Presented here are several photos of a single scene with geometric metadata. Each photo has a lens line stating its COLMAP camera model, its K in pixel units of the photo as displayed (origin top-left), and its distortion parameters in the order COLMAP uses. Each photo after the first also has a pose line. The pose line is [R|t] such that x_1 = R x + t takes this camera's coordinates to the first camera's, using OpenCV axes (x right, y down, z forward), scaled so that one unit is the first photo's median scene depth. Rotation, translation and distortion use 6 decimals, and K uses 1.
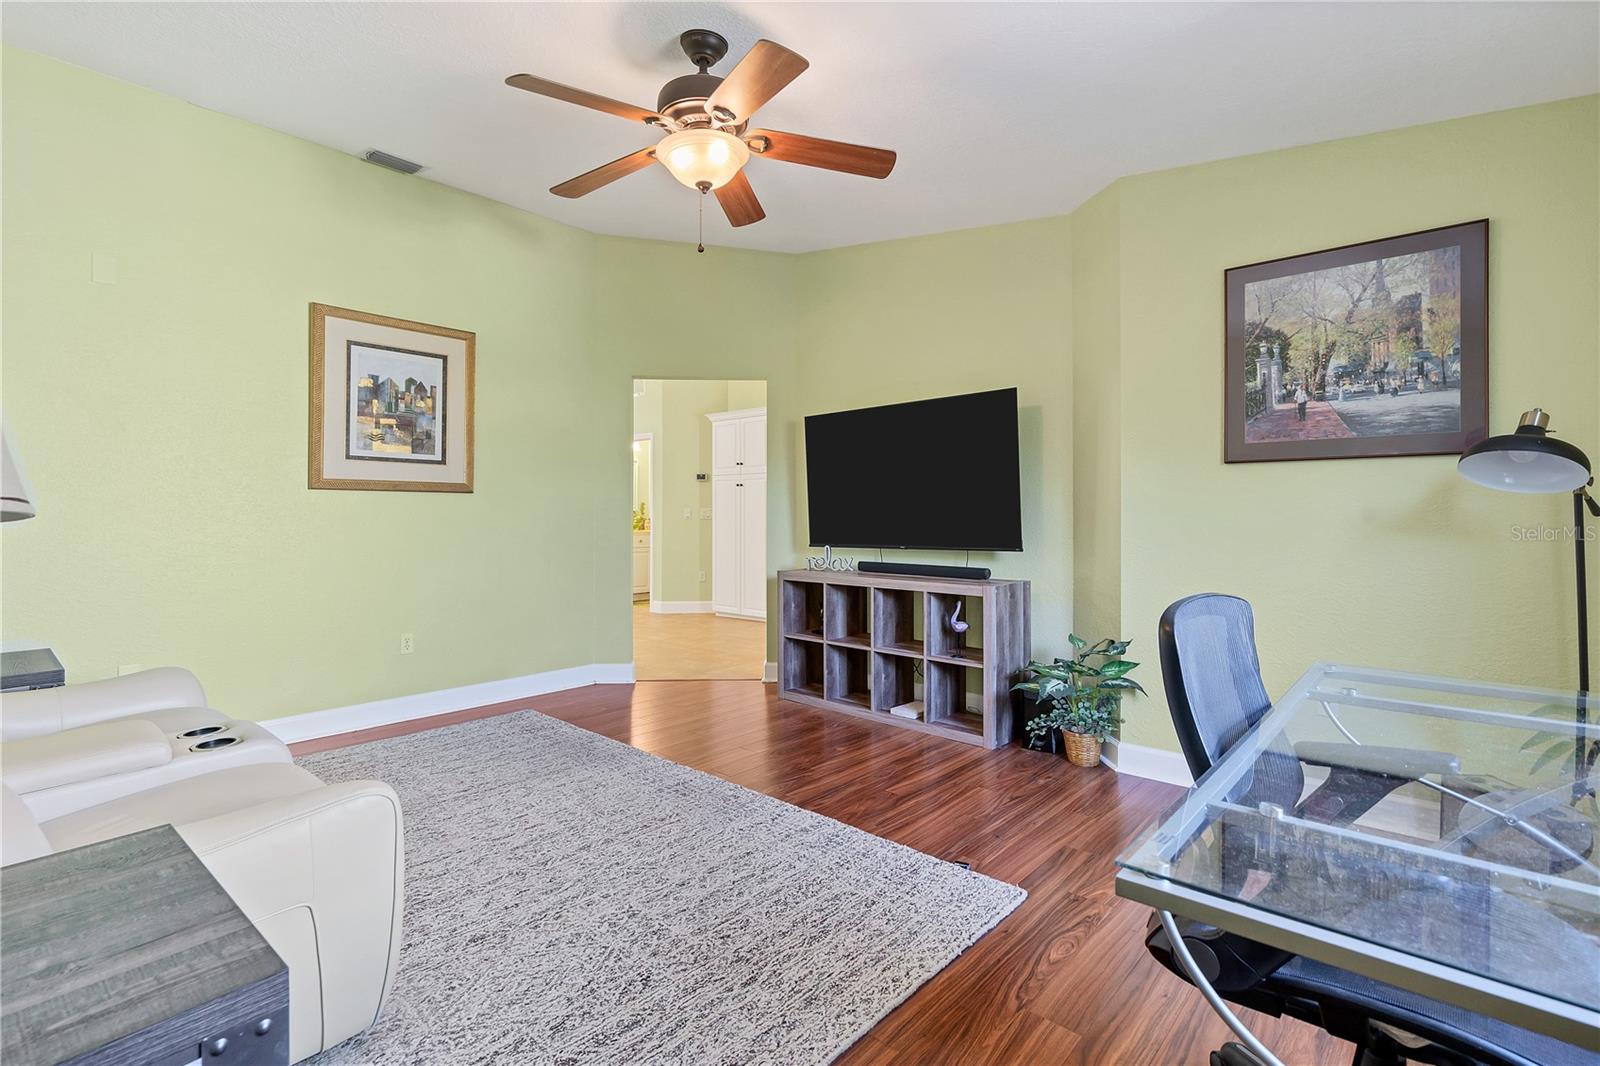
lens RADIAL K [[744.7, 0, 800.5], [0, 744.7, 522.1], [0, 0, 1]] dist [-0.007978, 0.003141]
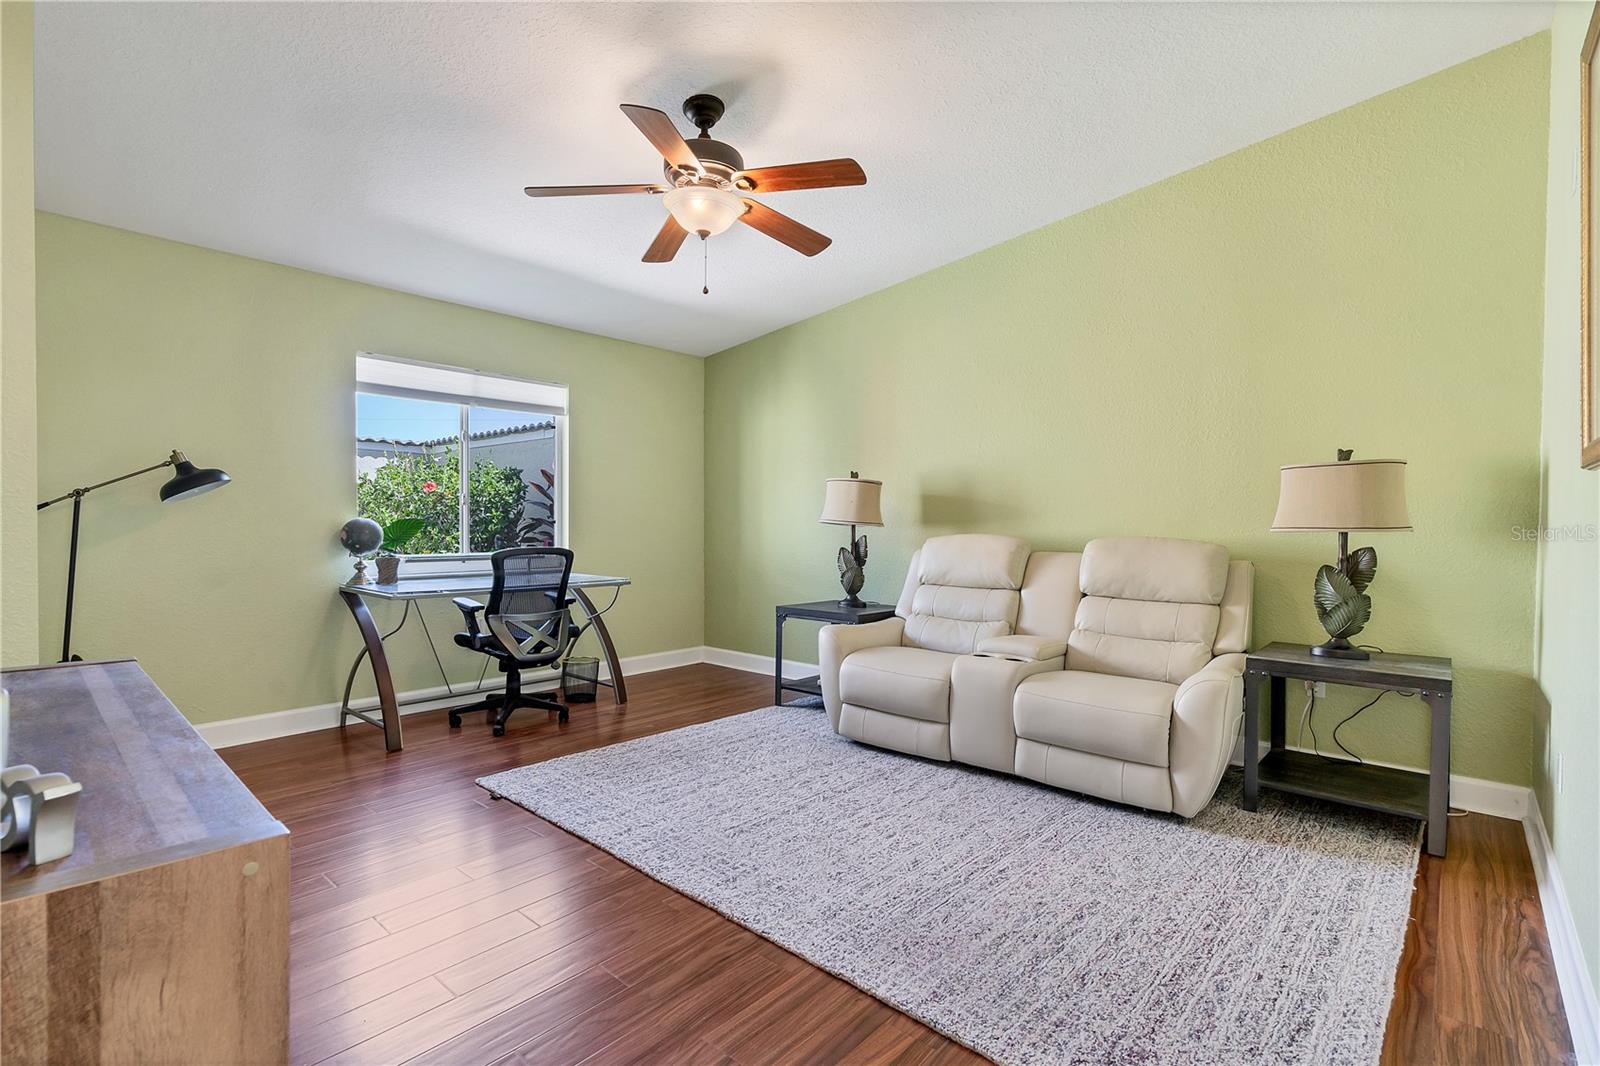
lens RADIAL K [[744.7, 0, 800.5], [0, 744.7, 539.1], [0, 0, 1]] dist [-0.007978, 0.003141]
pose [[-0.999891, -0.011756, -0.008932, -0.277885], [-0.012016, 0.999486, 0.029708, -0.017223], [0.008579, 0.029812, -0.999519, 2.195300]]
